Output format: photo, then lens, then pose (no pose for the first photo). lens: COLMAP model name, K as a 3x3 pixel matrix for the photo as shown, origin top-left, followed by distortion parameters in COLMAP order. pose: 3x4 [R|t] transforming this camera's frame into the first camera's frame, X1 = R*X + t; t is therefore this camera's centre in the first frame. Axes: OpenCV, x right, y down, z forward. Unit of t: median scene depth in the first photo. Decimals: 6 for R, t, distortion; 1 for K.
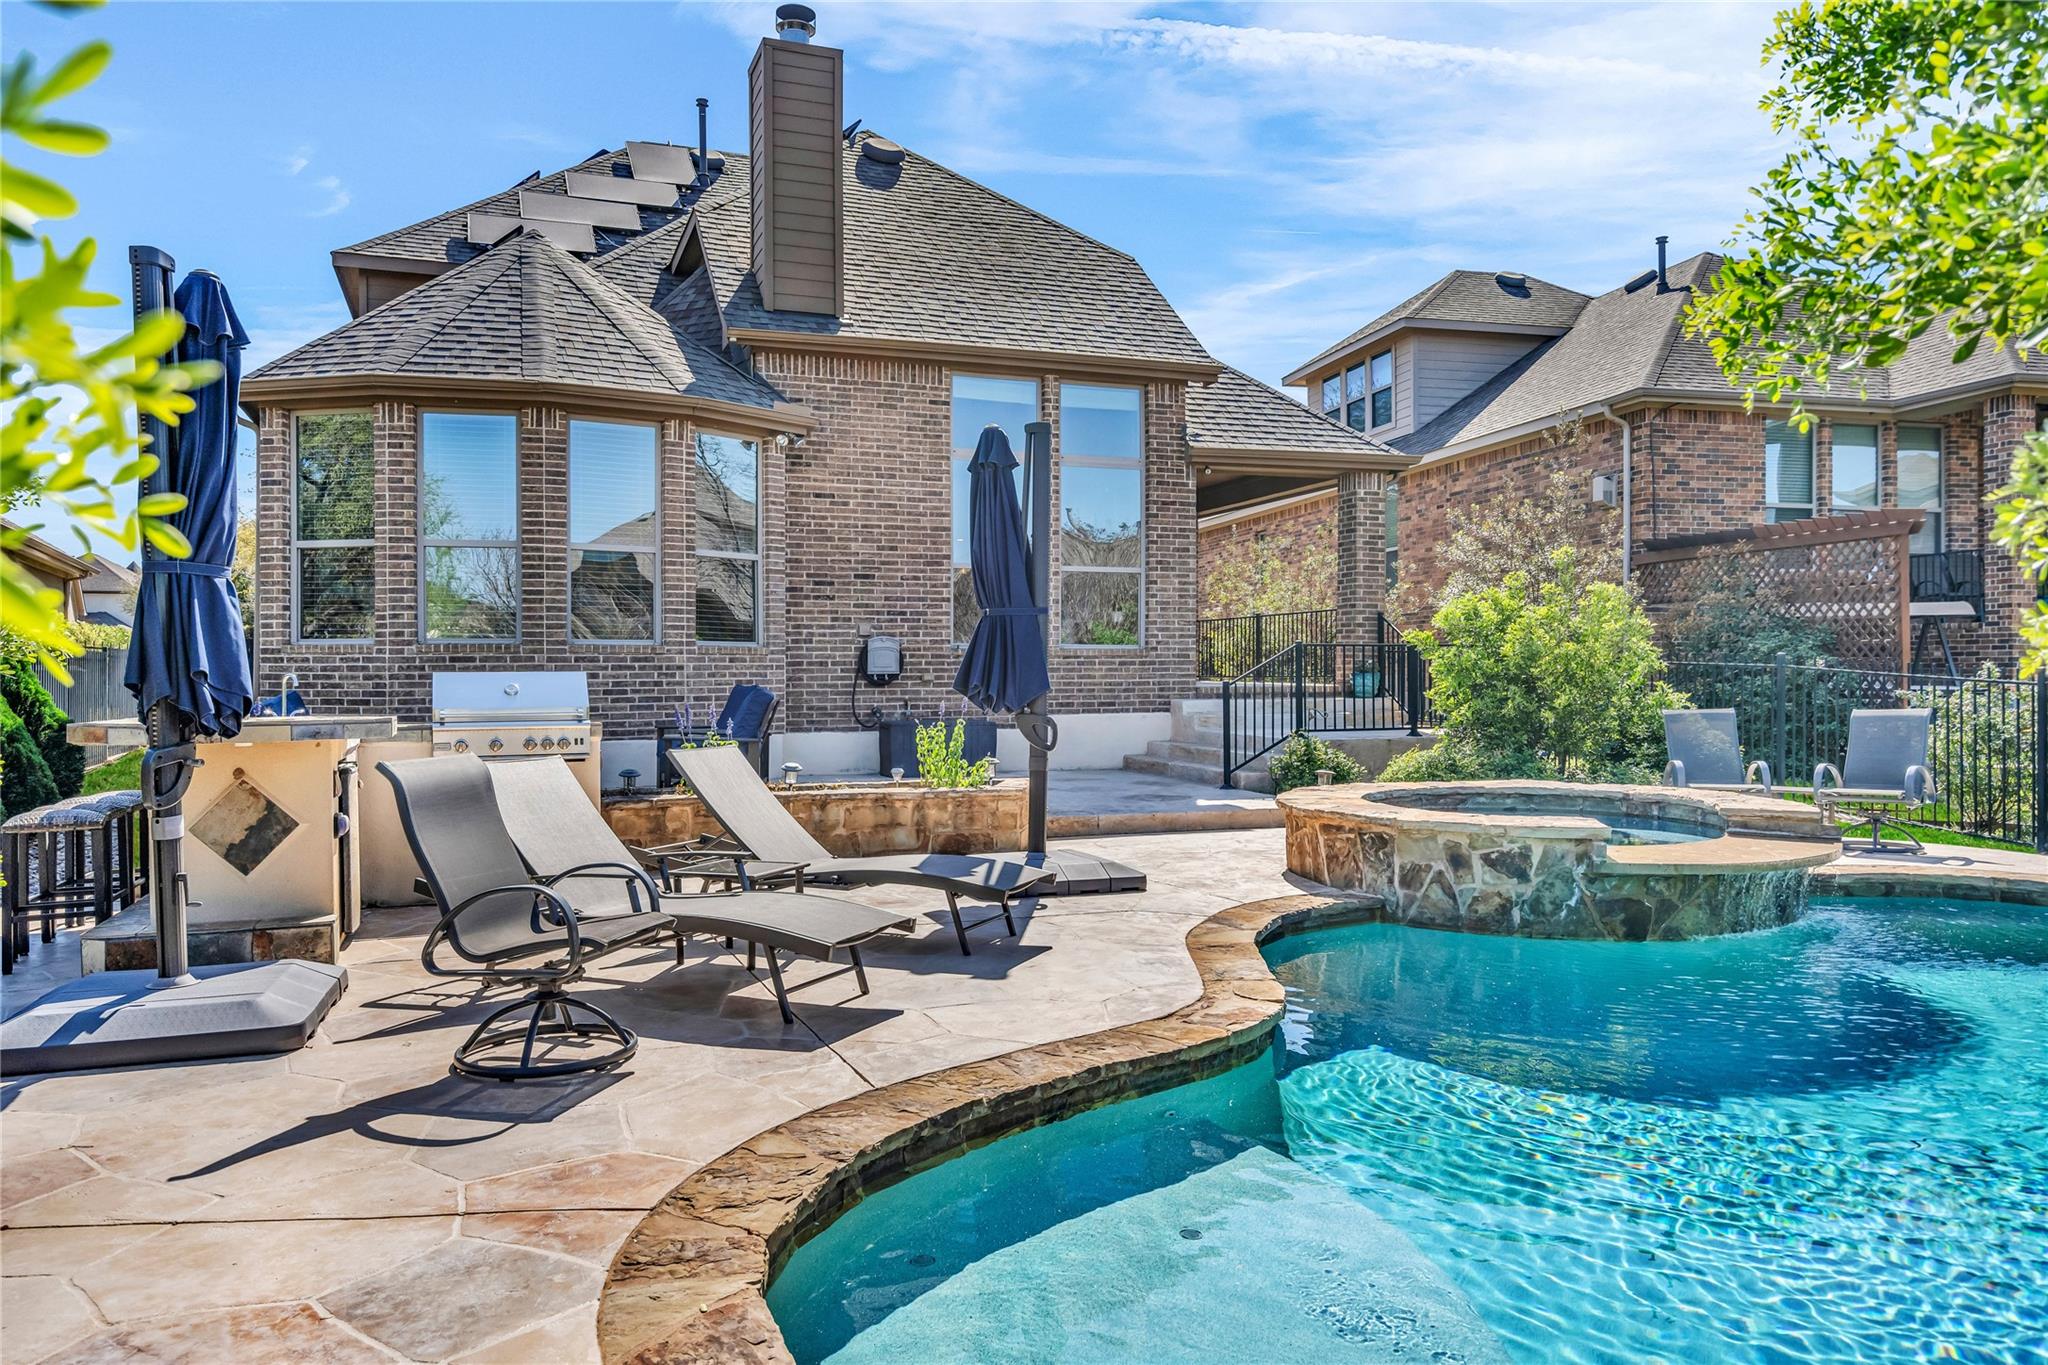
lens RADIAL K [[1415.1, 0, 1037.3], [0, 1415.1, 675.5], [0, 0, 1]] dist [0.008064, 0.004109]
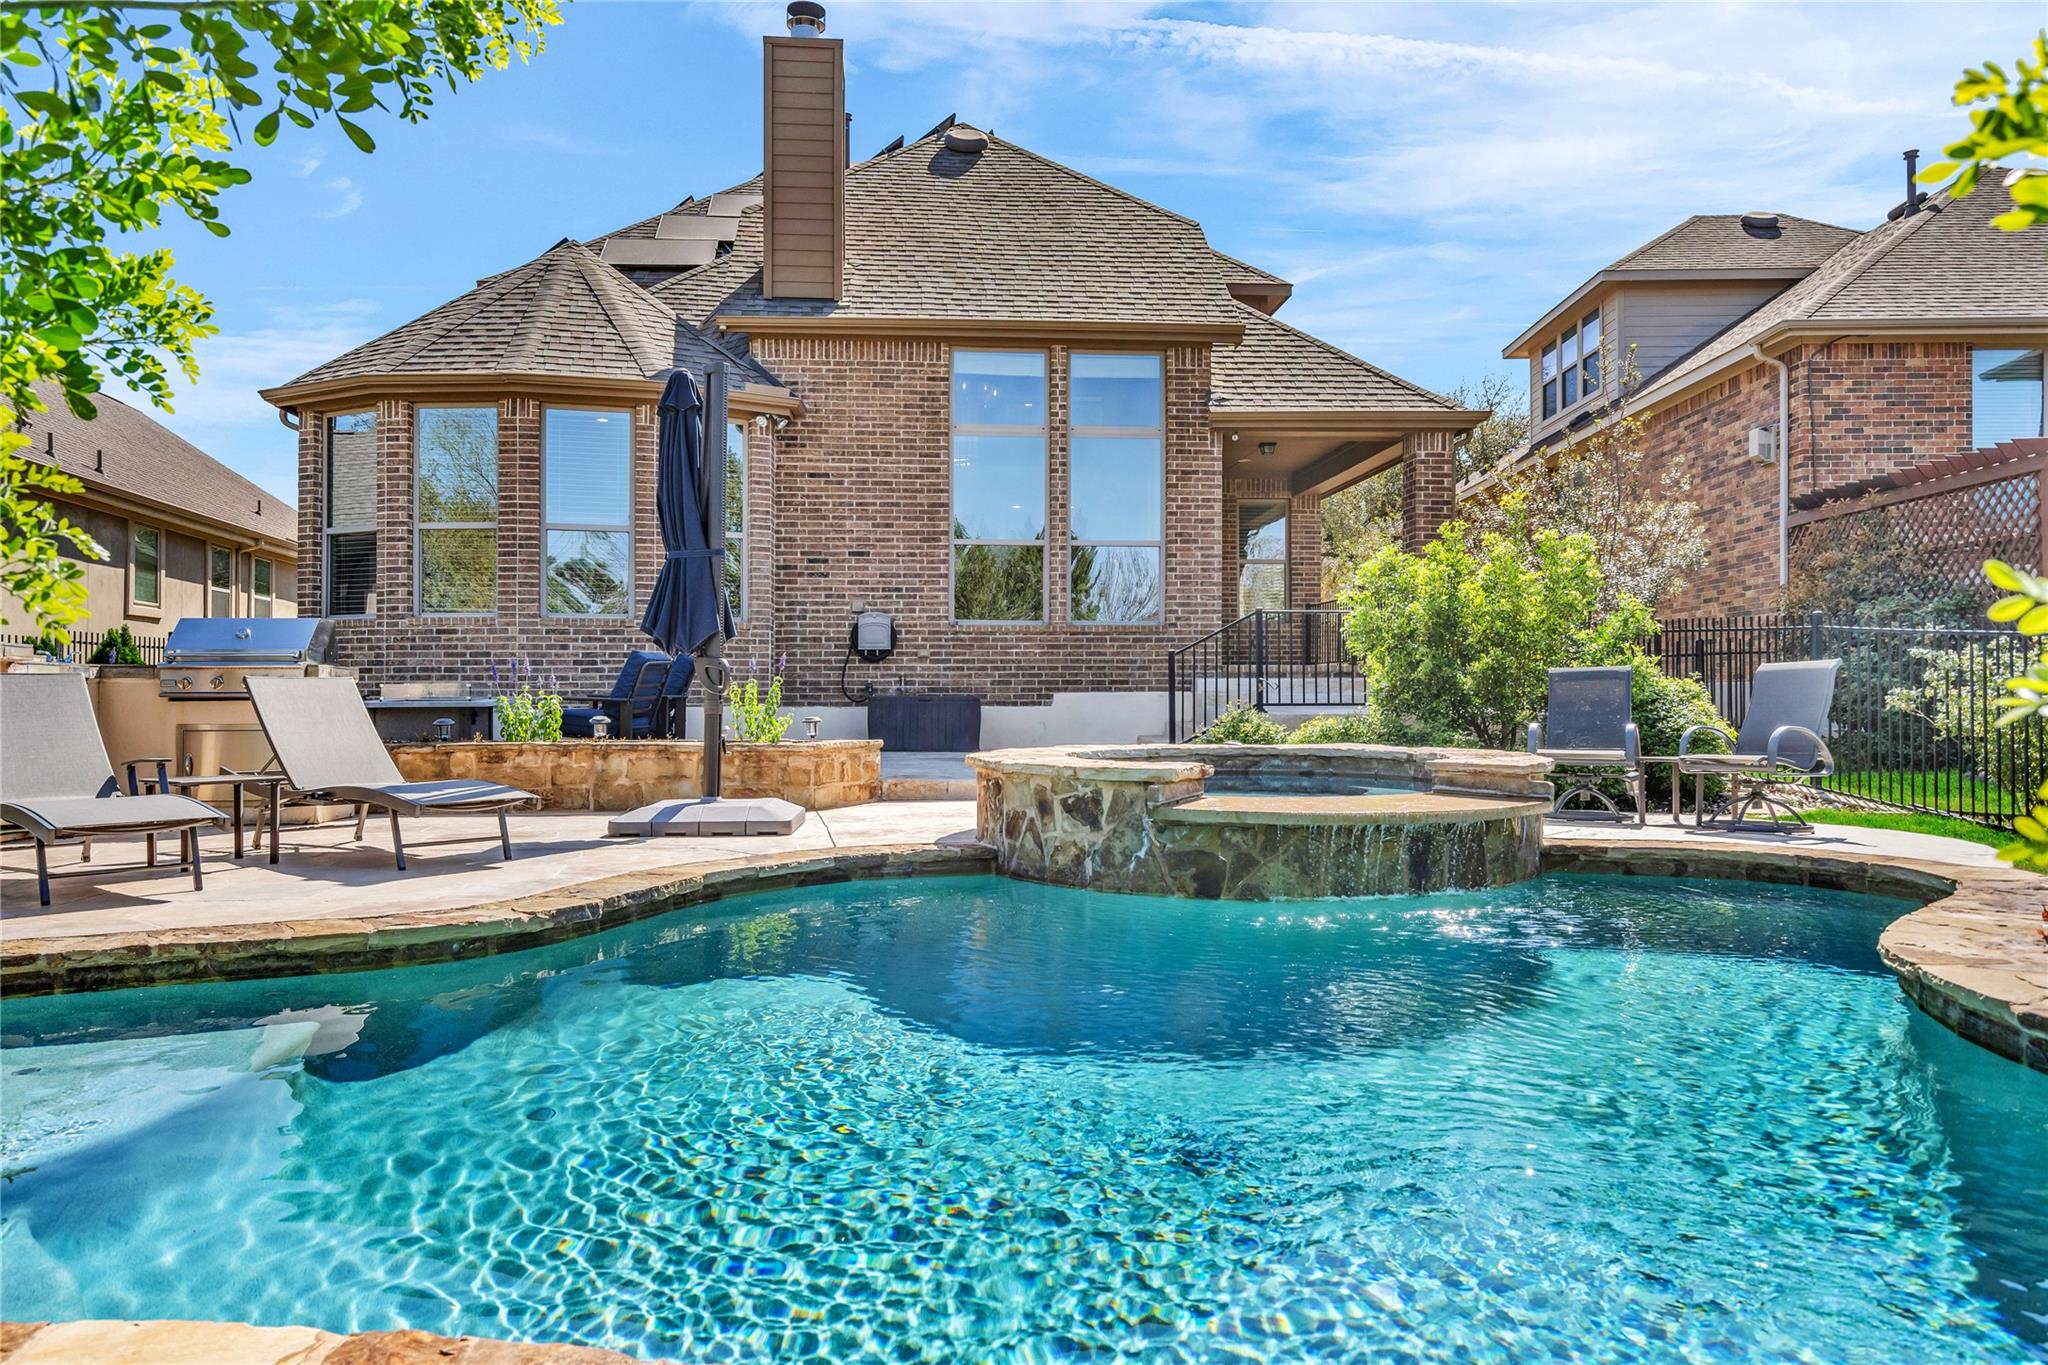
lens RADIAL K [[1415.1, 0, 1037.7], [0, 1415.1, 675.4], [0, 0, 1]] dist [0.008064, 0.004109]
pose [[0.961808, -0.001628, -0.273721, 0.308557], [-0.001905, 0.999918, -0.012643, 0.032911], [0.273719, 0.012681, 0.961726, 0.069324]]
